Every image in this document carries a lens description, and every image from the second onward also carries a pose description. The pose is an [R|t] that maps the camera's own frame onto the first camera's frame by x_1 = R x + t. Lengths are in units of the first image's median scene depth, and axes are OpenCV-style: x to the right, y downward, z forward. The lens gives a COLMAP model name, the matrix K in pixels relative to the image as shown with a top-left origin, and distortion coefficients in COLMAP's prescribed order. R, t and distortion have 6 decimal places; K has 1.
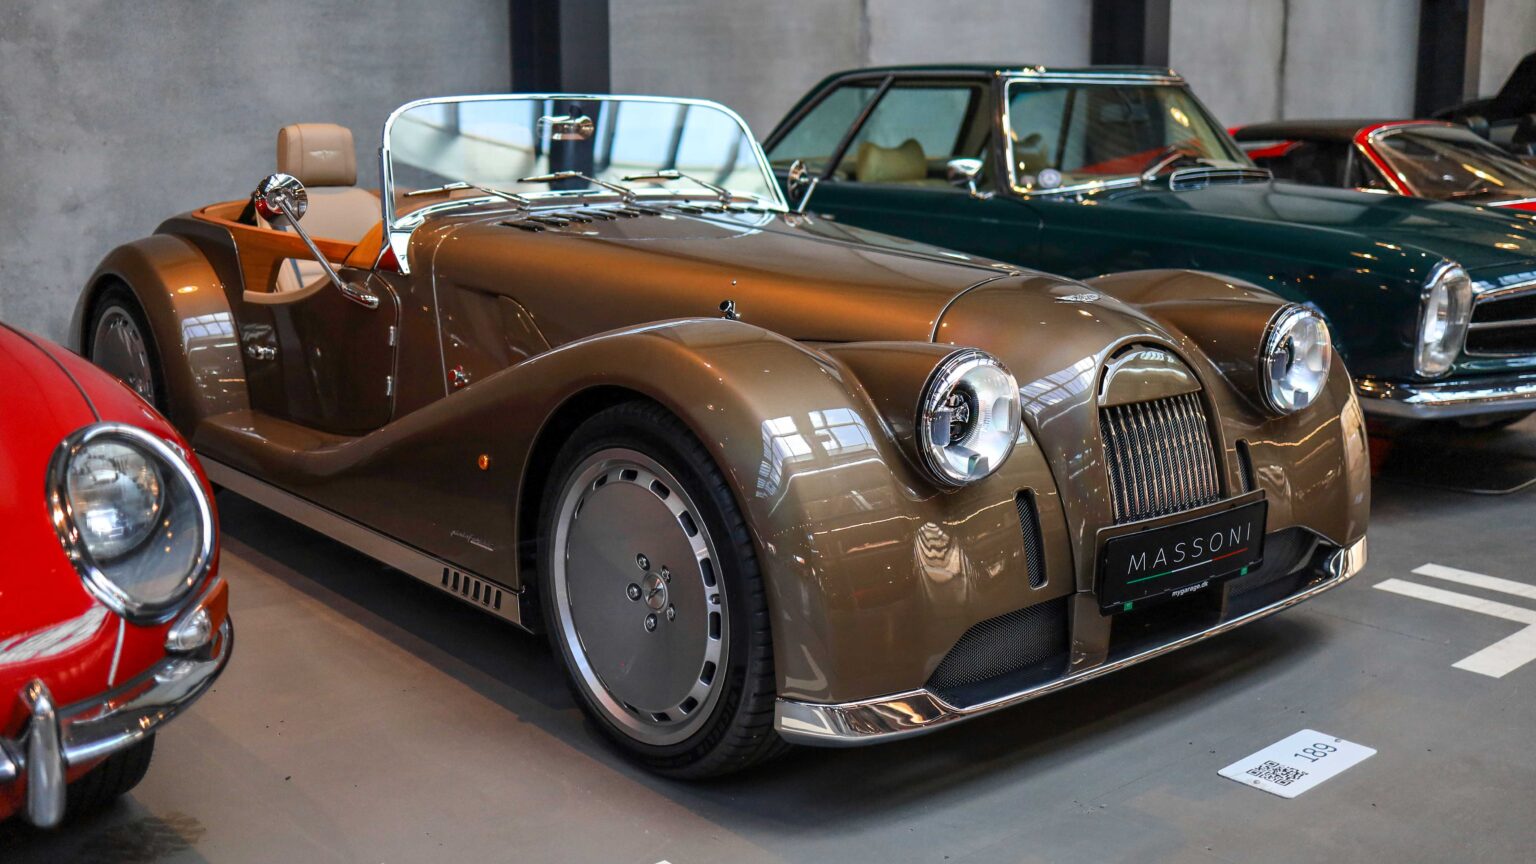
lens RADIAL K [[1510.9, 0, 768.0], [0, 1510.9, 432.0], [0, 0, 1]] dist [-0.058085, 0.016052]
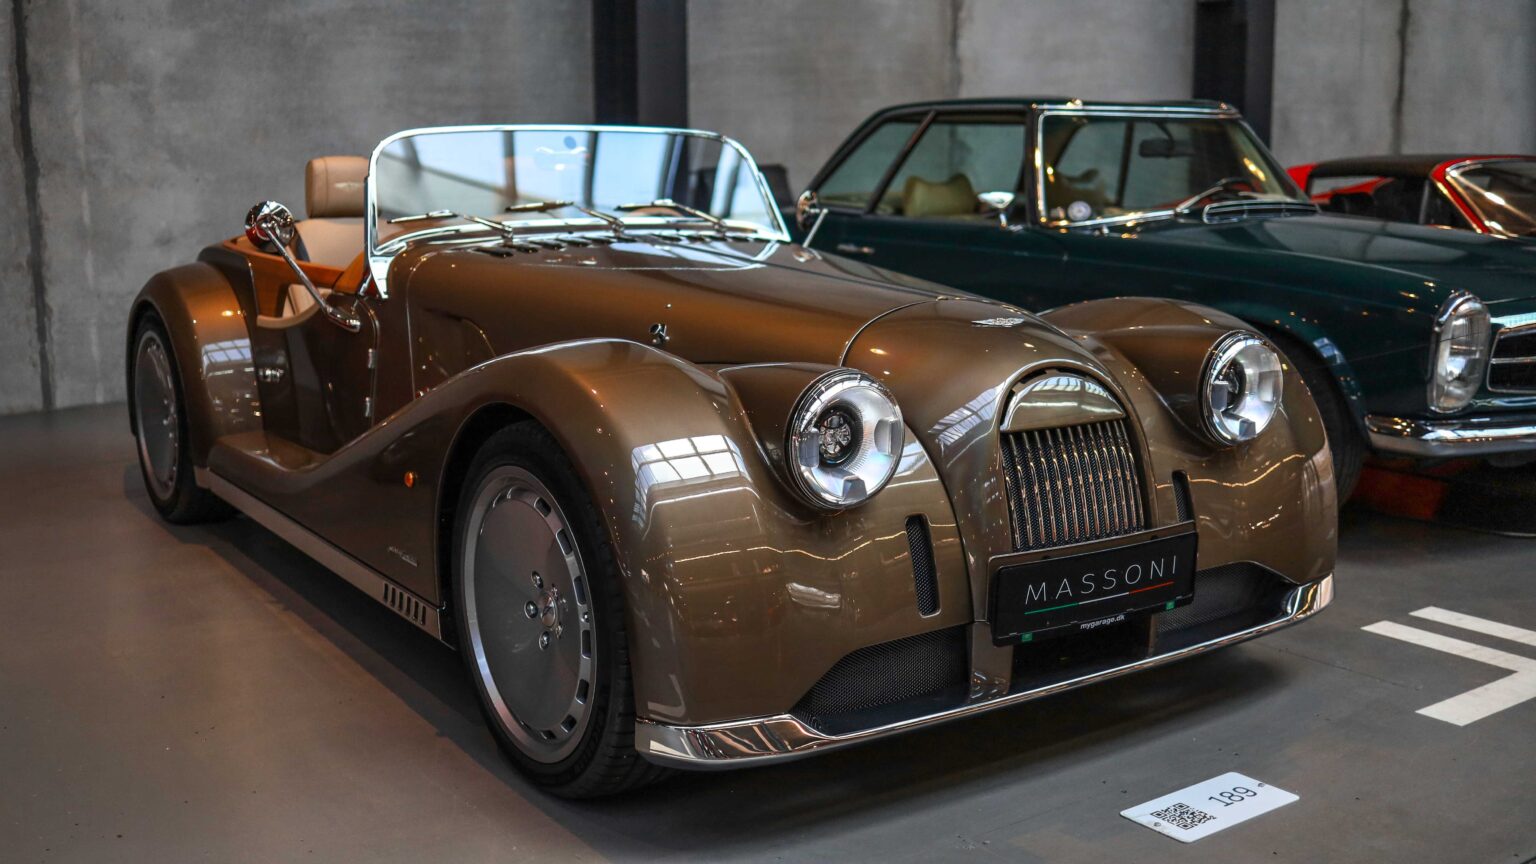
lens RADIAL K [[1486.0, 0, 768.0], [0, 1486.0, 432.0], [0, 0, 1]] dist [-0.060166, 0.013636]
pose [[0.995186, 0.013684, -0.097044, 0.123519], [-0.016190, 0.999554, -0.025089, 0.007542], [0.096658, 0.026539, 0.994964, 0.021984]]
